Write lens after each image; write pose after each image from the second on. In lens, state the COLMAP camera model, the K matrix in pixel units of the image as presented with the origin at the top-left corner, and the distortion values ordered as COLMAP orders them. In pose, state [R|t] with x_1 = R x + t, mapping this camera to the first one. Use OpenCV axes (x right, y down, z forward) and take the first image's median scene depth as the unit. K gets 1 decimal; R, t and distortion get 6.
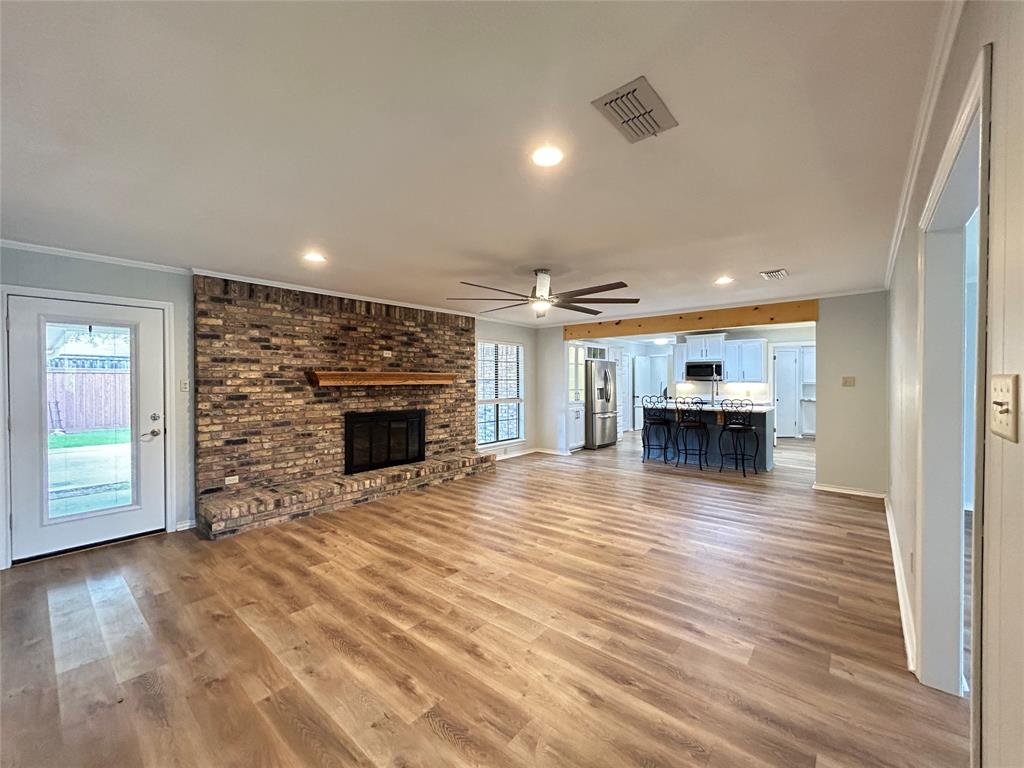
lens RADIAL K [[417.1, 0, 510.7], [0, 417.1, 382.7], [0, 0, 1]] dist [-0.004089, 0.002165]
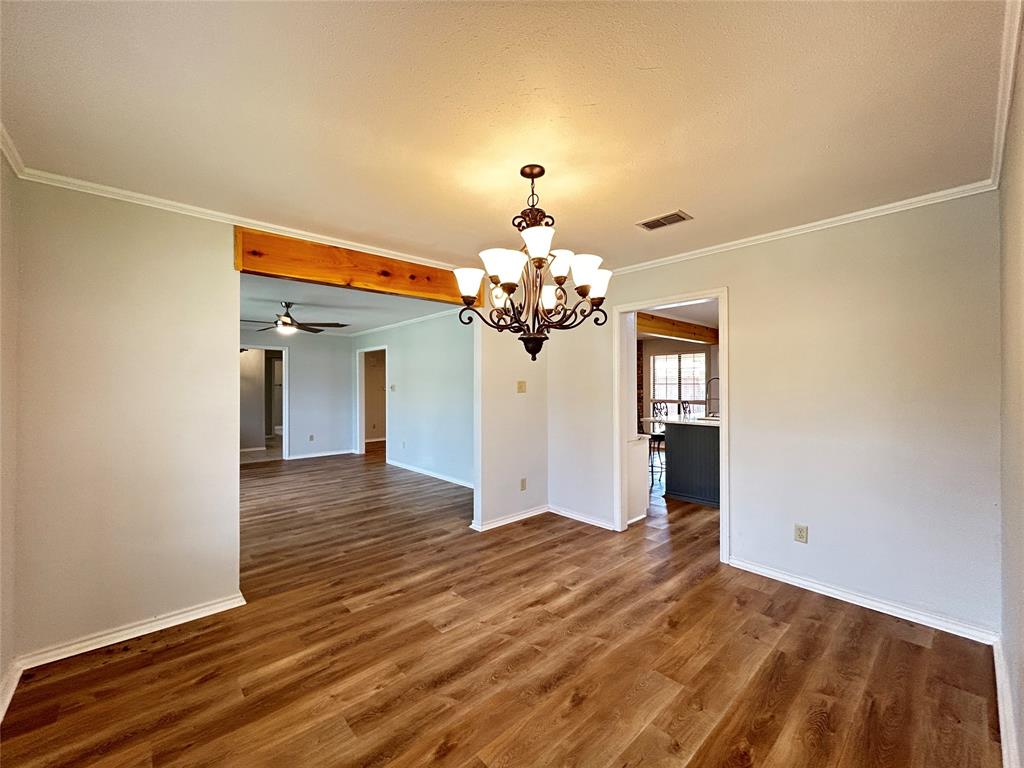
lens RADIAL K [[417.1, 0, 509.3], [0, 417.1, 383.2], [0, 0, 1]] dist [-0.004089, 0.002165]
pose [[-0.131814, -0.000626, -0.991274, 1.981572], [-0.002147, 0.999998, -0.000346, -0.012497], [0.991272, 0.002083, -0.131815, 1.085976]]
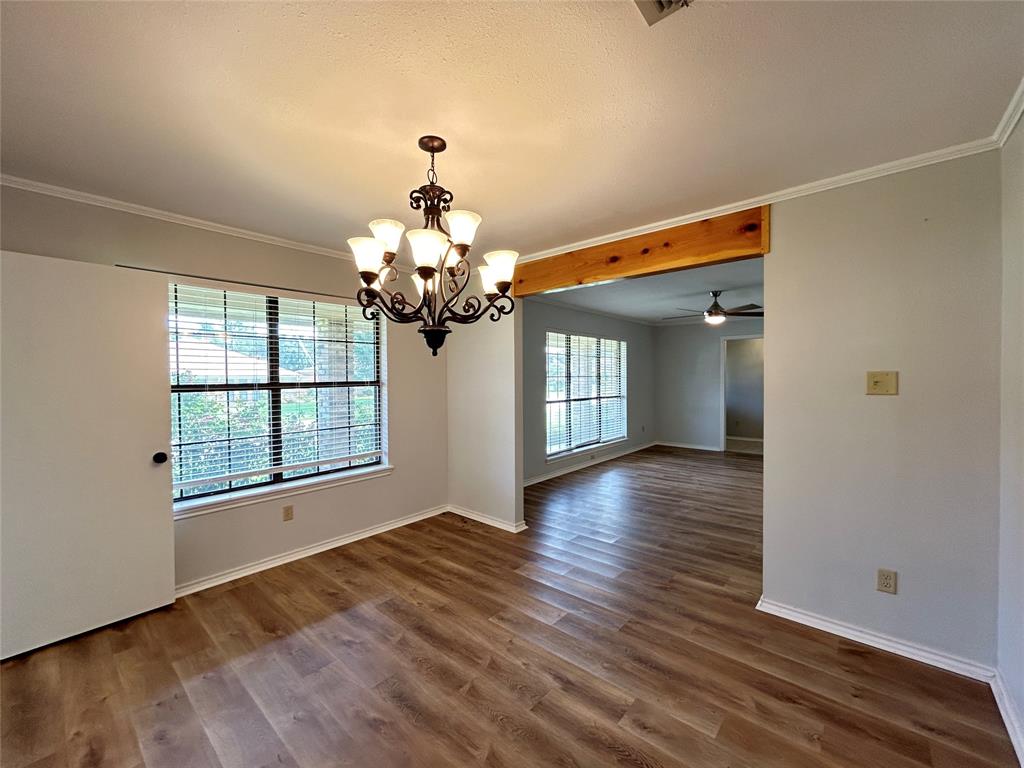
lens RADIAL K [[417.1, 0, 512.9], [0, 417.1, 382.0], [0, 0, 1]] dist [-0.004089, 0.002165]
pose [[-0.999941, 0.007332, 0.007999, 1.456367], [0.007502, 0.999741, 0.021485, -0.019524], [-0.007839, 0.021543, -0.999737, 1.456525]]
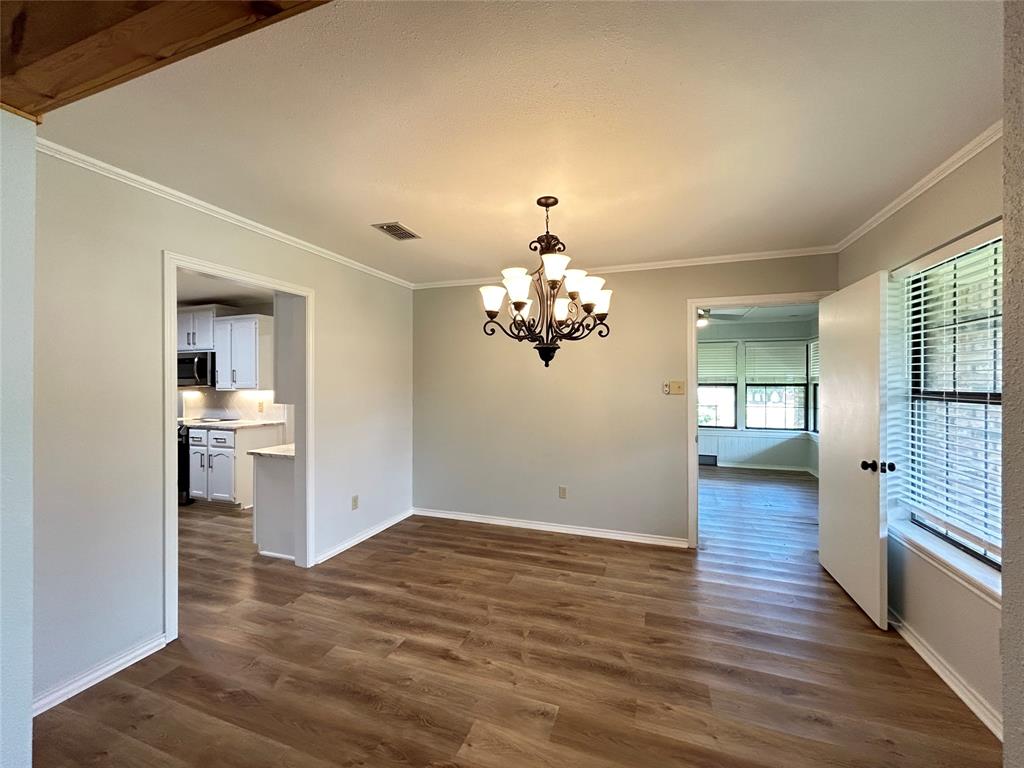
lens RADIAL K [[417.1, 0, 513.0], [0, 417.1, 382.9], [0, 0, 1]] dist [-0.004089, 0.002165]
pose [[0.935630, 0.000052, 0.352983, 1.313972], [0.000163, 1.000000, -0.000580, -0.016767], [-0.352983, 0.000600, 0.935630, 0.587714]]
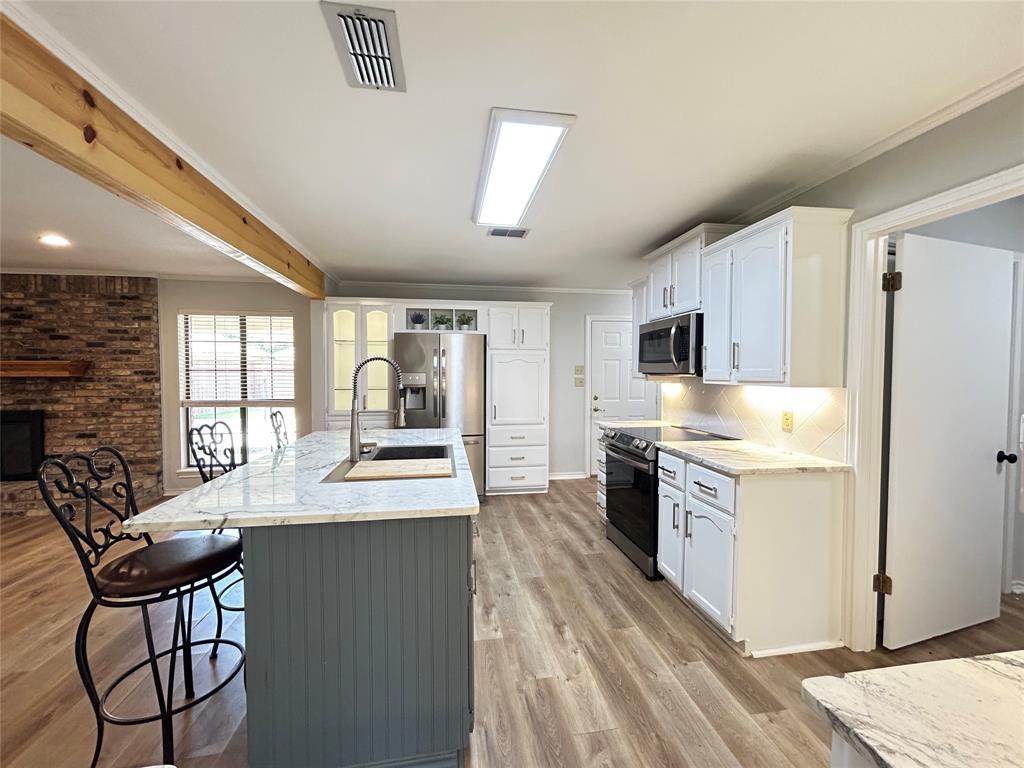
lens RADIAL K [[417.1, 0, 510.7], [0, 417.1, 382.3], [0, 0, 1]] dist [-0.004089, 0.002165]
pose [[0.759854, 0.022642, -0.649700, 1.148509], [-0.006182, 0.999600, 0.027607, -0.014774], [0.650065, -0.016961, 0.759690, 1.255213]]
